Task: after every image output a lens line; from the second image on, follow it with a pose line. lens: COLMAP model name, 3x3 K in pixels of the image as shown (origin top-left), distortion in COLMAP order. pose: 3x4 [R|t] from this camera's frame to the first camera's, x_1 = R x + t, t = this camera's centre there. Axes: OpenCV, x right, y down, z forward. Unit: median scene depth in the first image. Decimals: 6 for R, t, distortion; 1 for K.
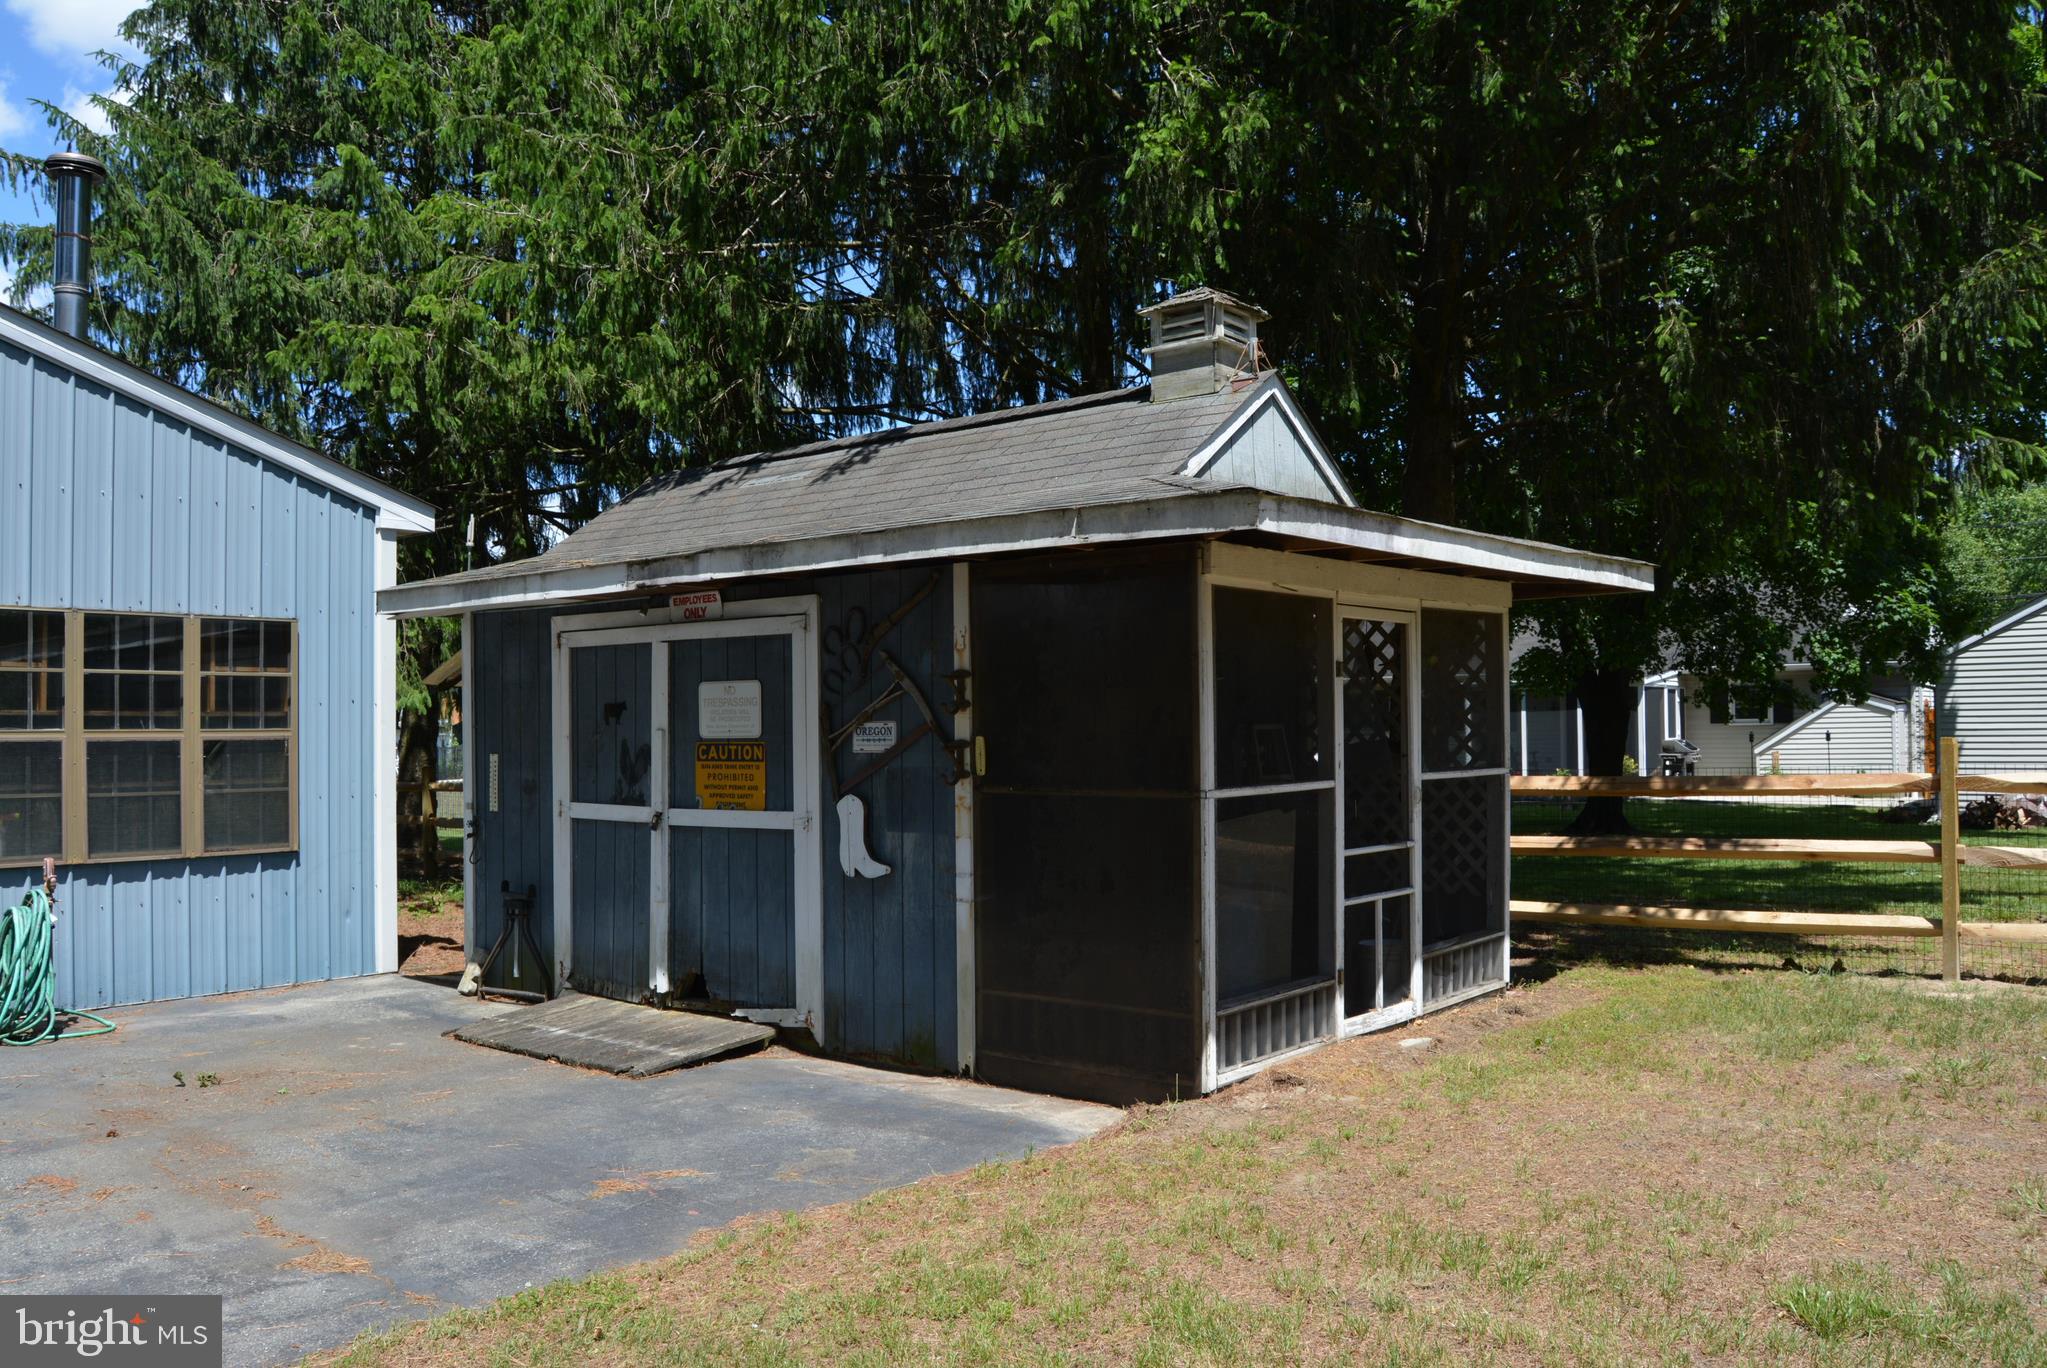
lens RADIAL K [[1607.8, 0, 1027.9], [0, 1607.8, 702.8], [0, 0, 1]] dist [-0.083139, 0.011963]
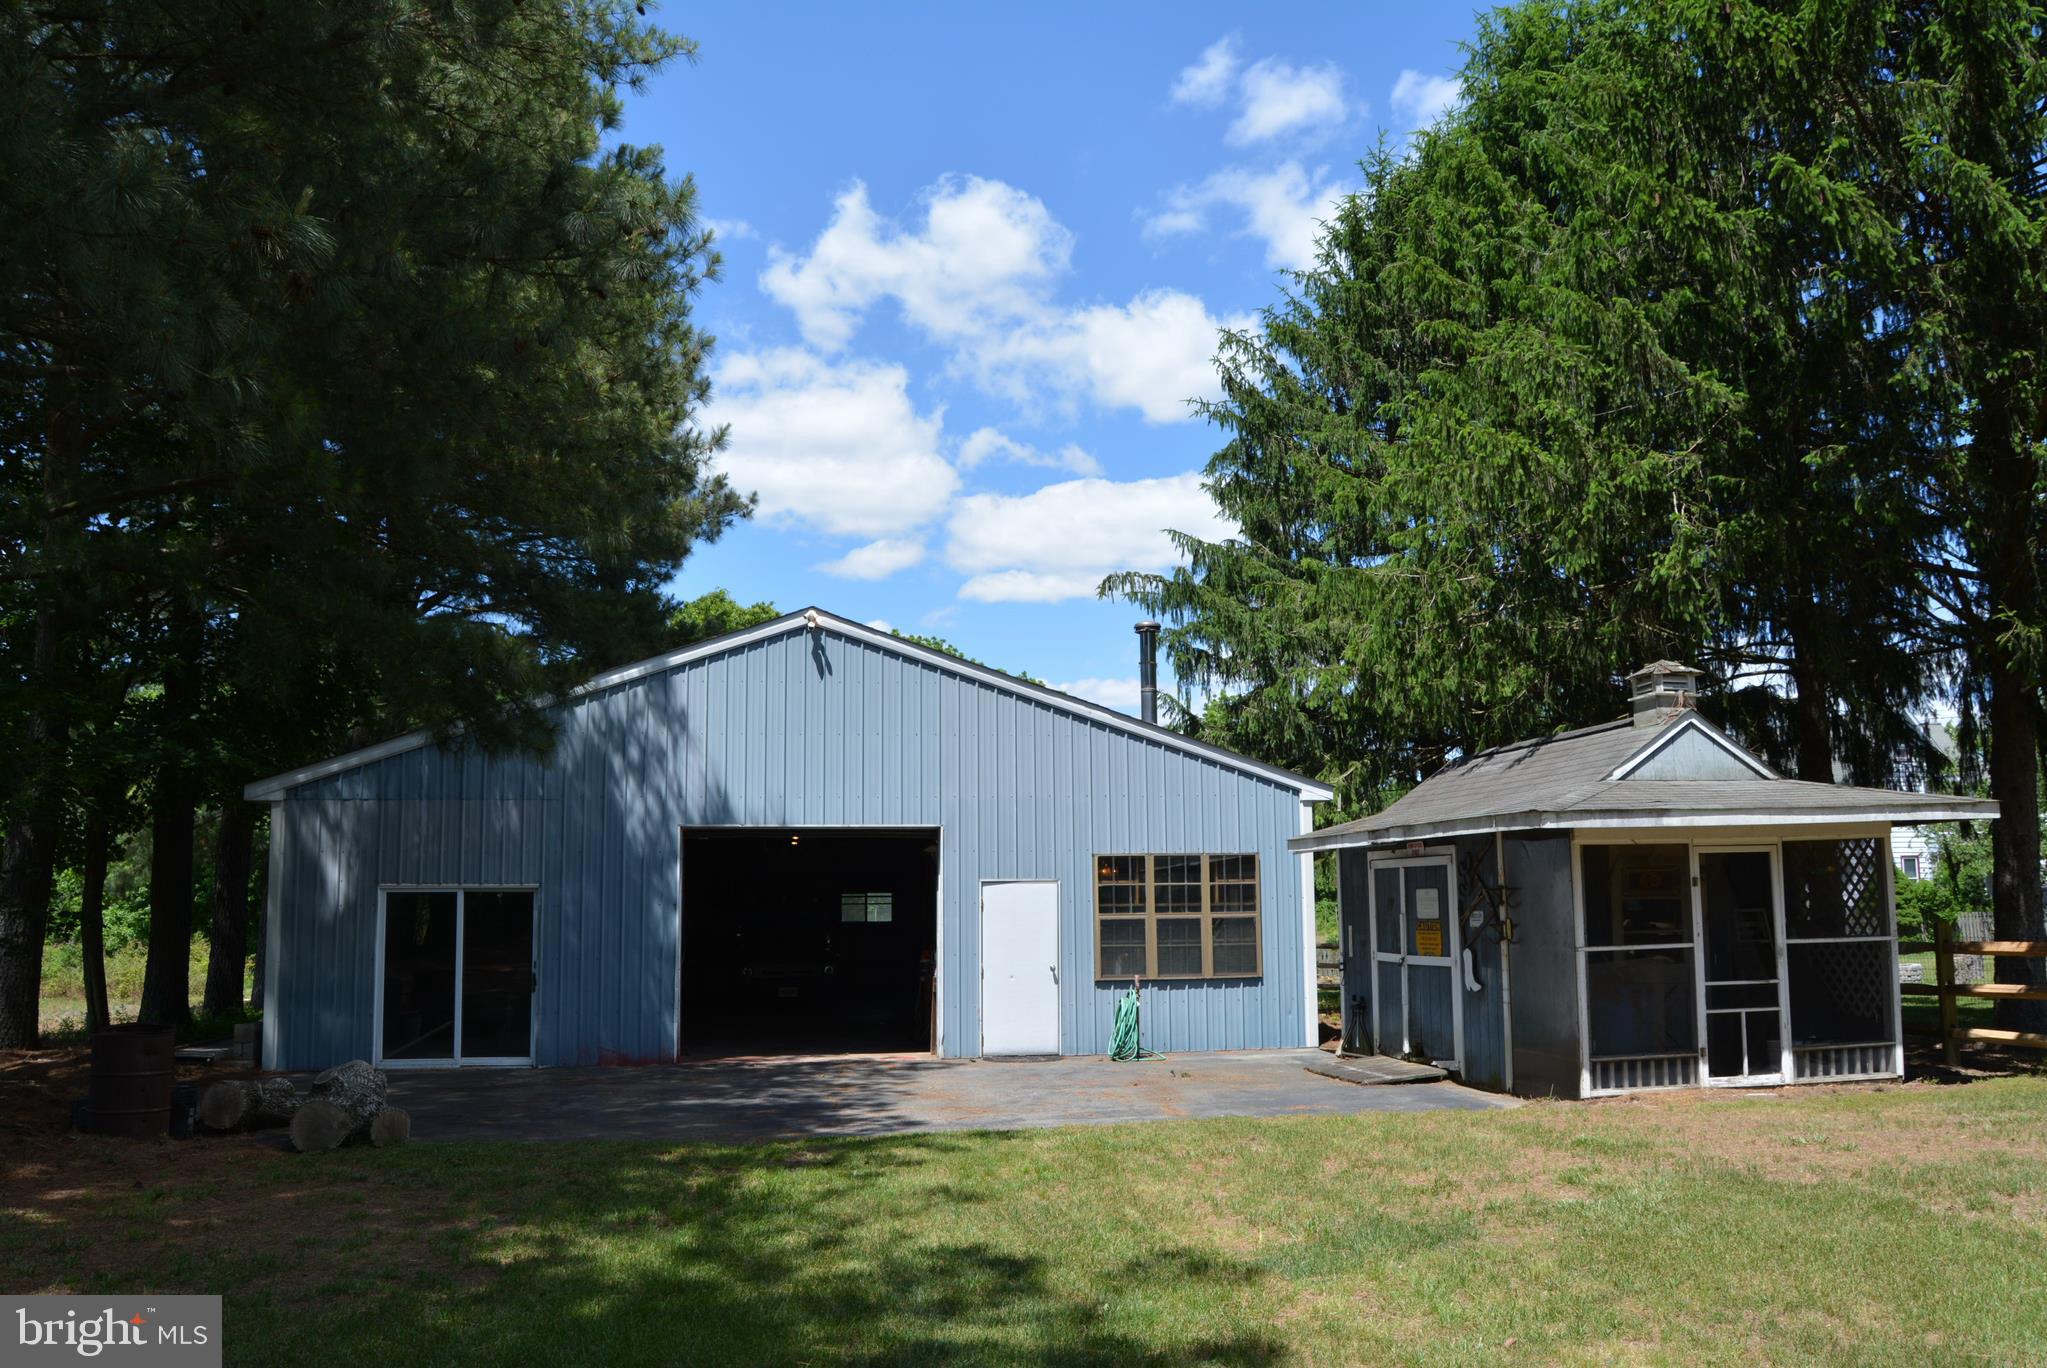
lens RADIAL K [[1607.8, 0, 1023.9], [0, 1607.8, 680.7], [0, 0, 1]] dist [-0.083139, 0.011963]
pose [[0.754833, -0.090304, -0.649670, 0.677679], [0.015520, 0.992659, -0.119946, -0.036816], [0.655733, 0.080456, 0.750694, -0.734149]]
